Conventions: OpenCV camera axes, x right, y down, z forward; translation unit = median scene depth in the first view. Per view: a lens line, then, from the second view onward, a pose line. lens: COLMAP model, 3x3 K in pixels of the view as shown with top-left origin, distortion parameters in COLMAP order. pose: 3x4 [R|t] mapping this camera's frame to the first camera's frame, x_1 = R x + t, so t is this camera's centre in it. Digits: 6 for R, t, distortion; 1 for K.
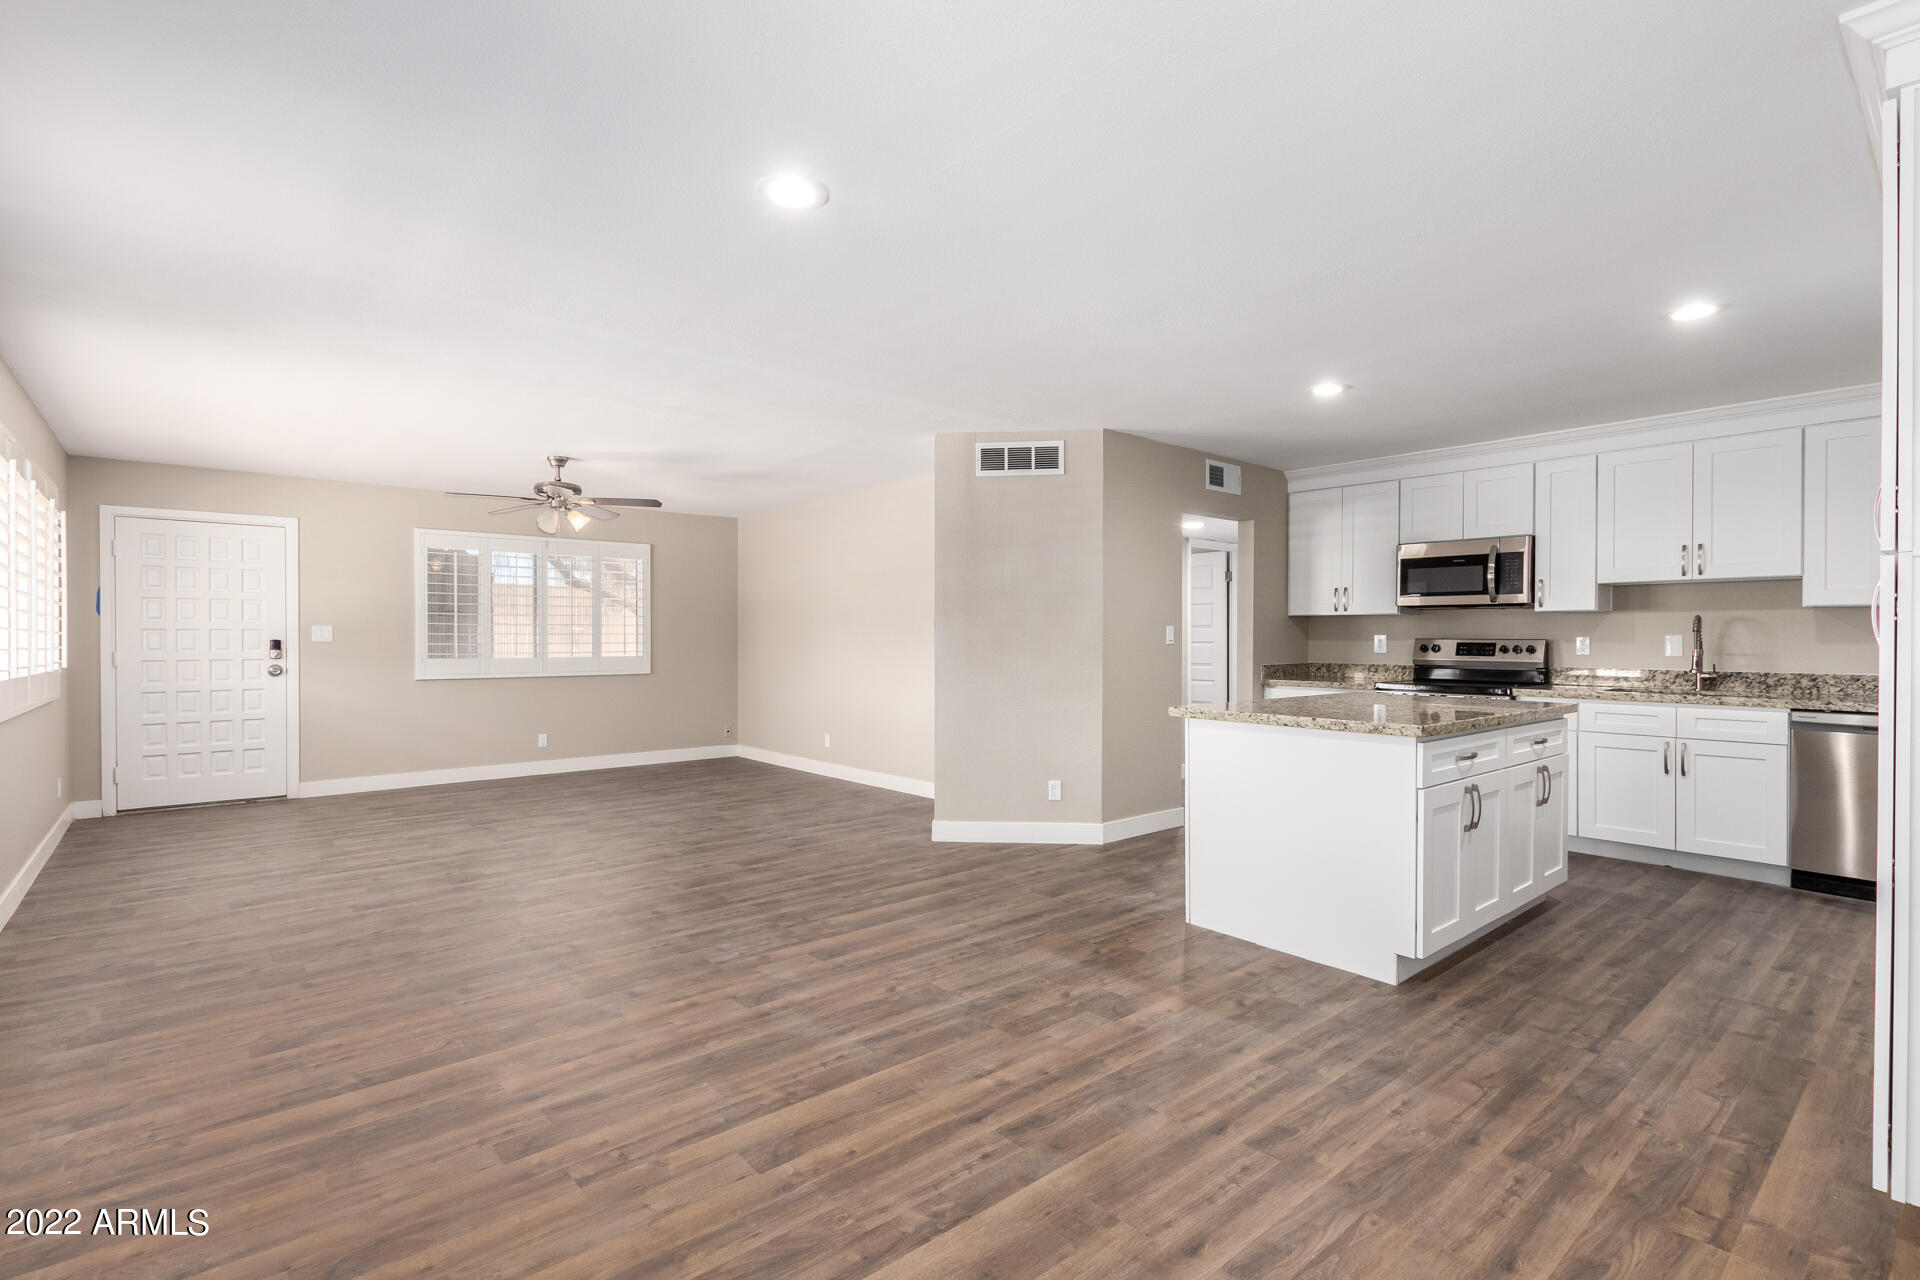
lens RADIAL K [[885.7, 0, 972.4], [0, 885.7, 639.5], [0, 0, 1]] dist [0.003976, -0.002352]
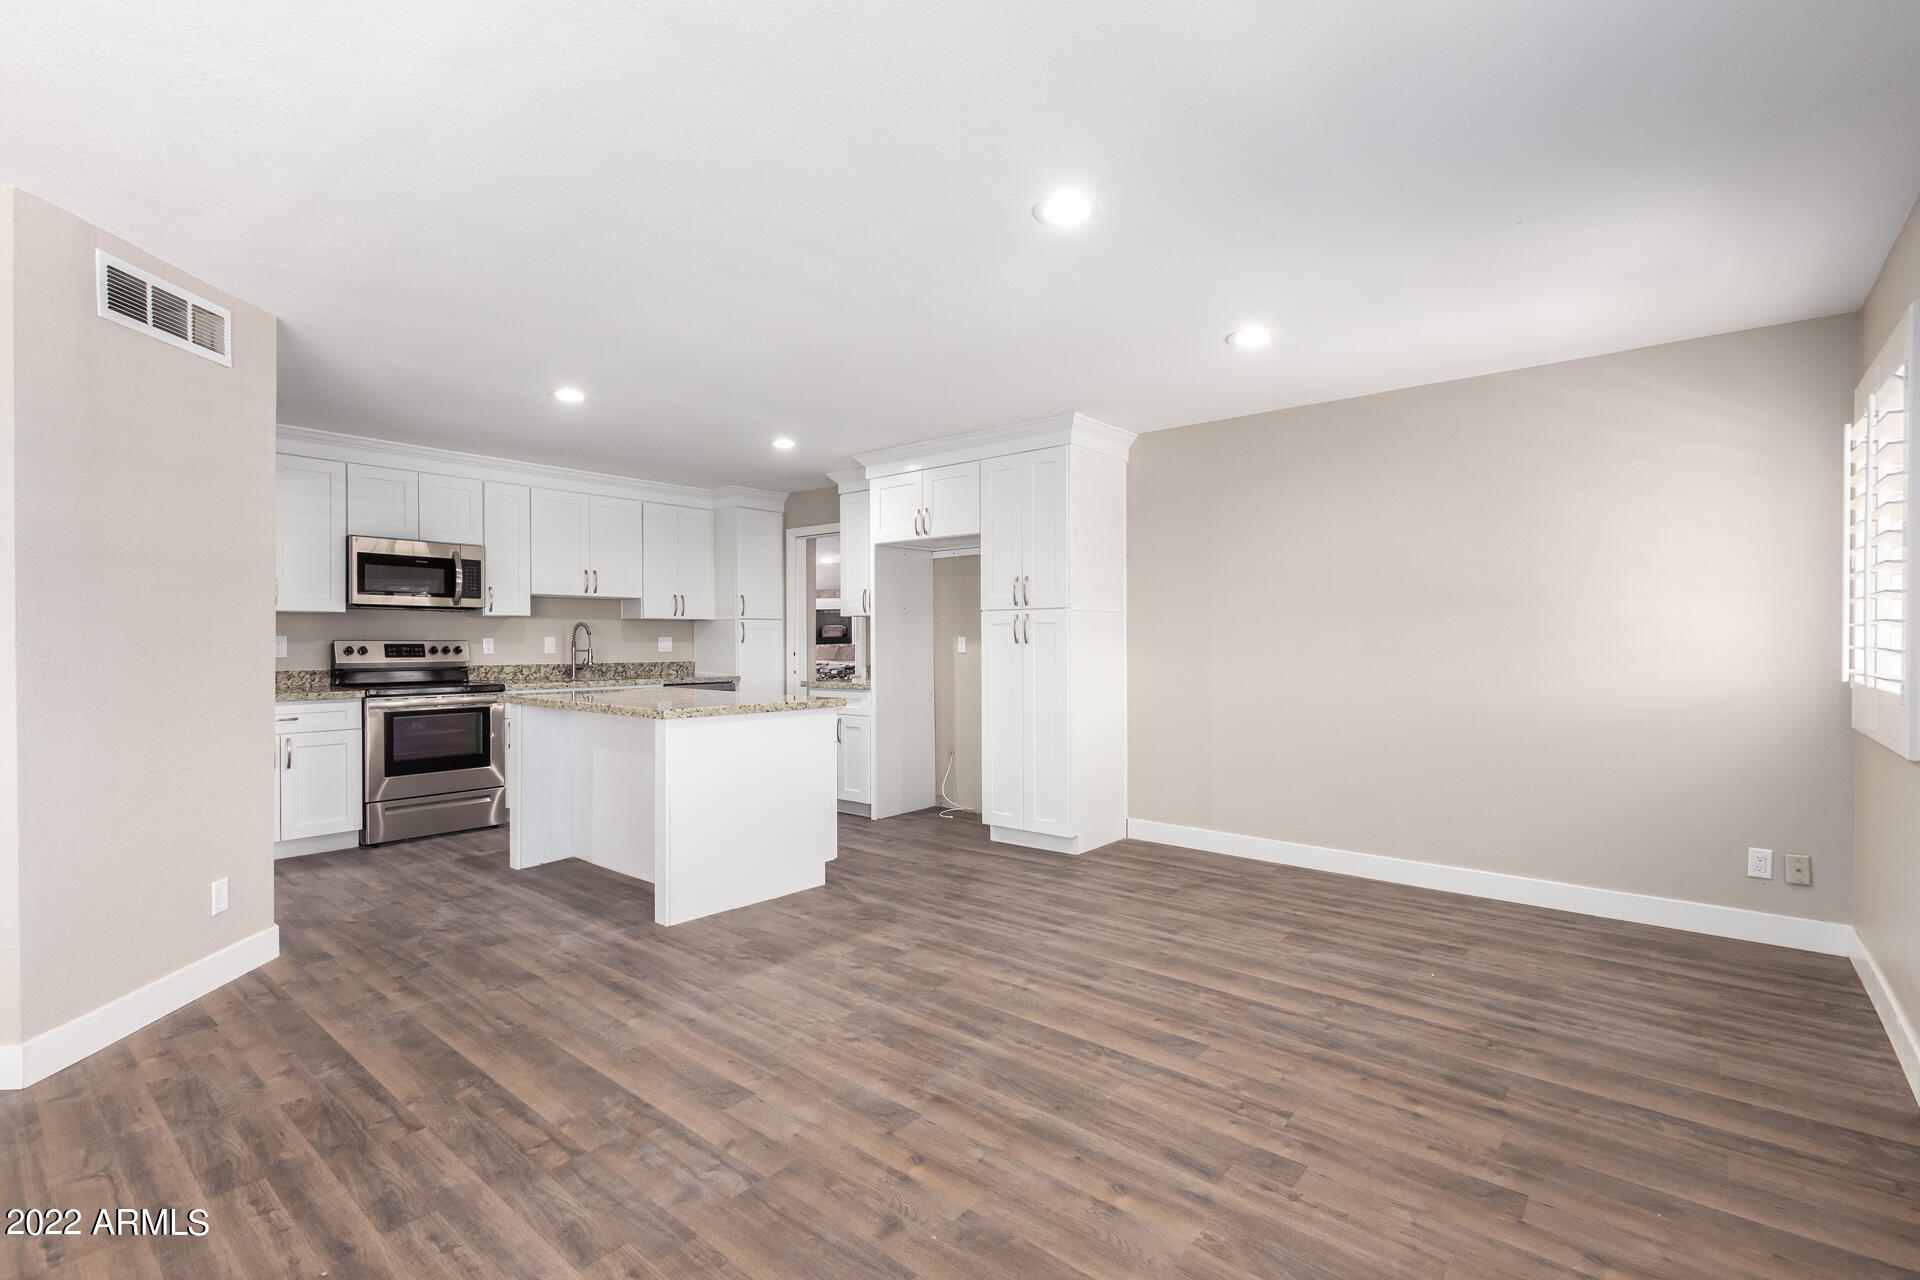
lens RADIAL K [[885.7, 0, 953.7], [0, 885.7, 645.5], [0, 0, 1]] dist [0.003976, -0.002352]
pose [[-0.151284, -0.007252, 0.988464, -0.870861], [0.003265, 0.999964, 0.007836, -0.000874], [-0.988485, 0.004413, -0.151255, 0.927278]]
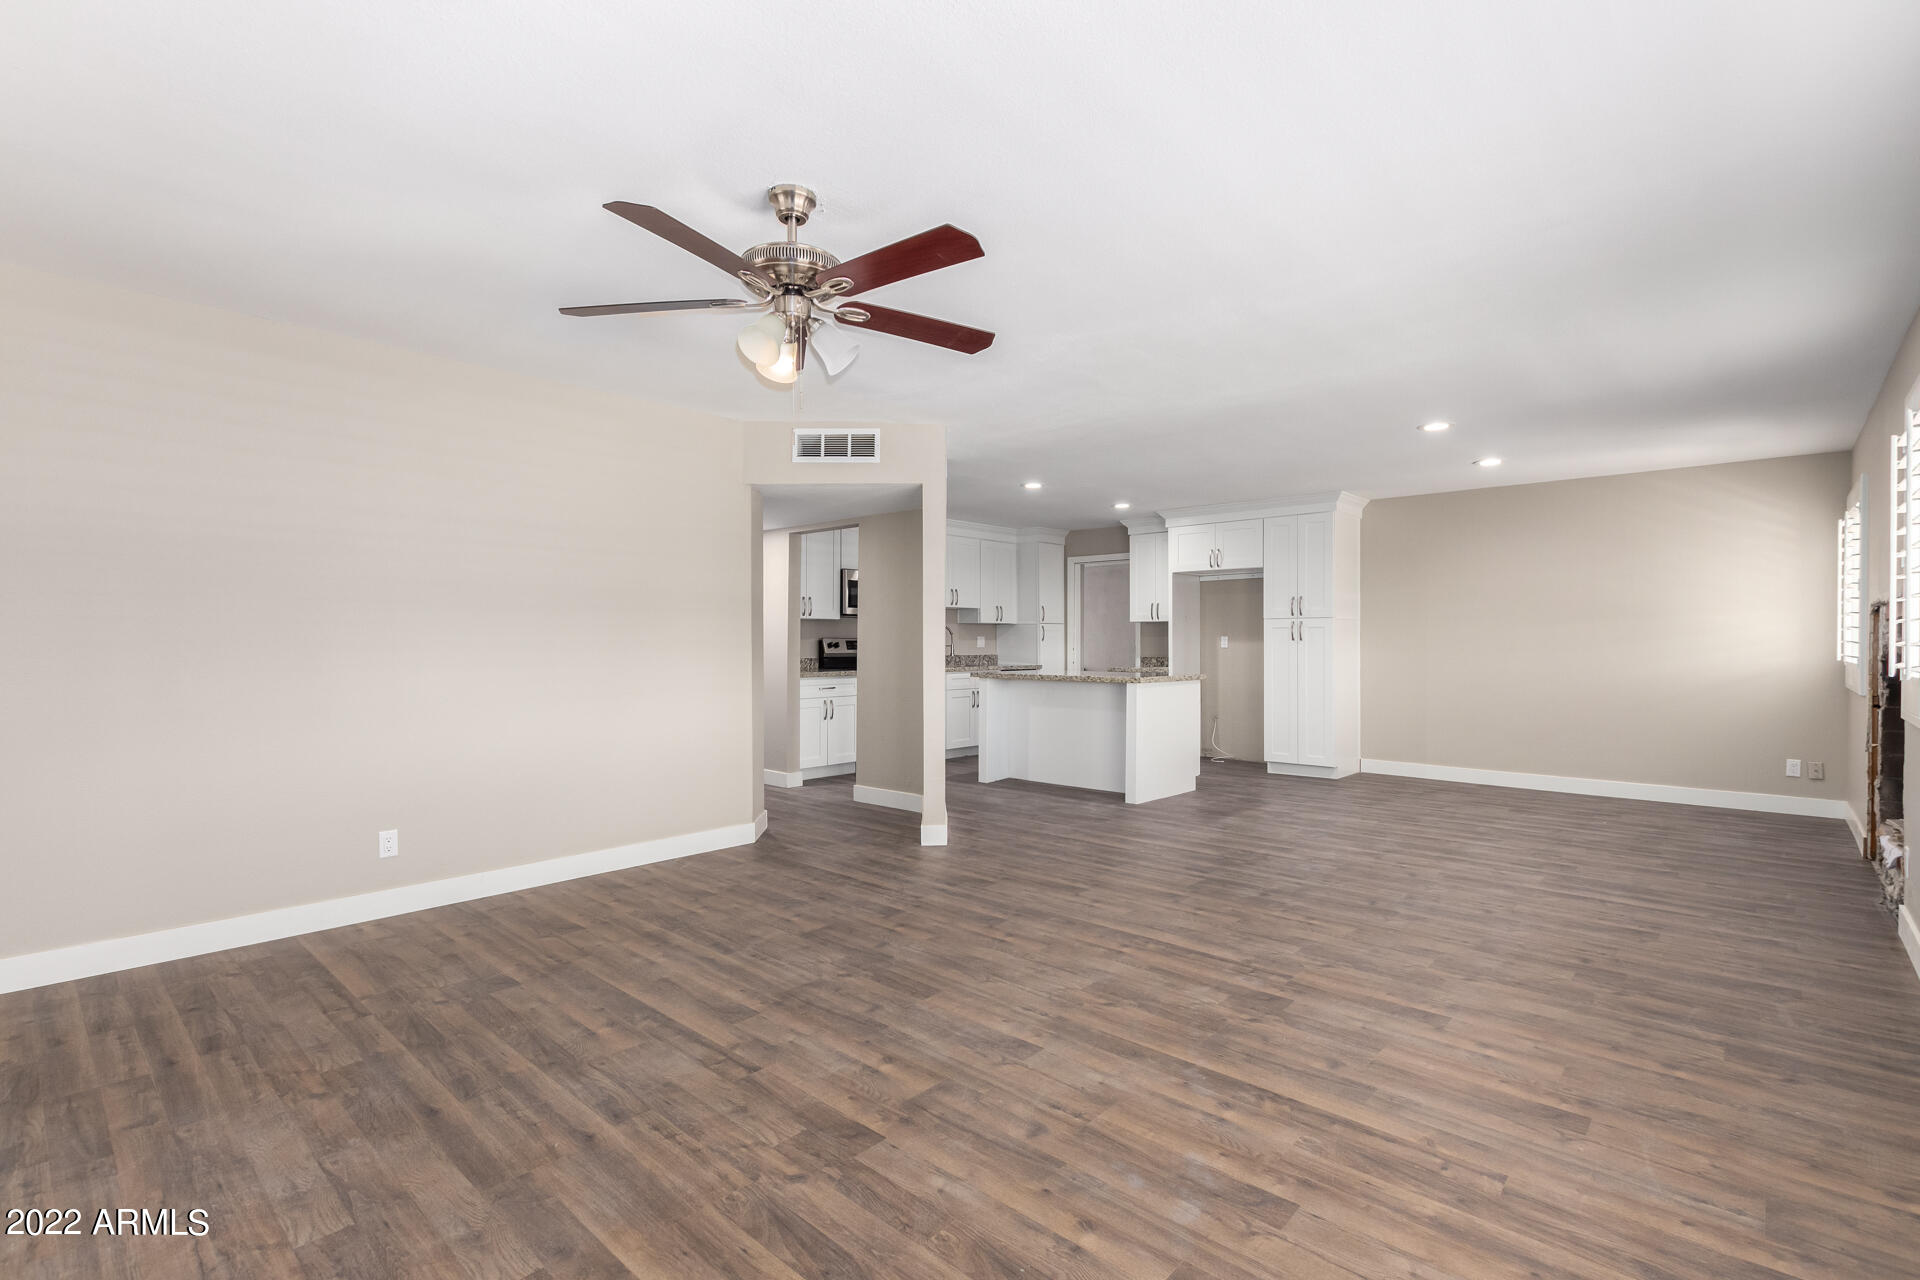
lens RADIAL K [[885.7, 0, 962.2], [0, 885.7, 647.9], [0, 0, 1]] dist [0.003976, -0.002352]
pose [[-0.114334, -0.008412, 0.993407, -1.563751], [0.002102, 0.999960, 0.008710, 0.005159], [-0.993440, 0.003084, -0.114311, 1.696985]]
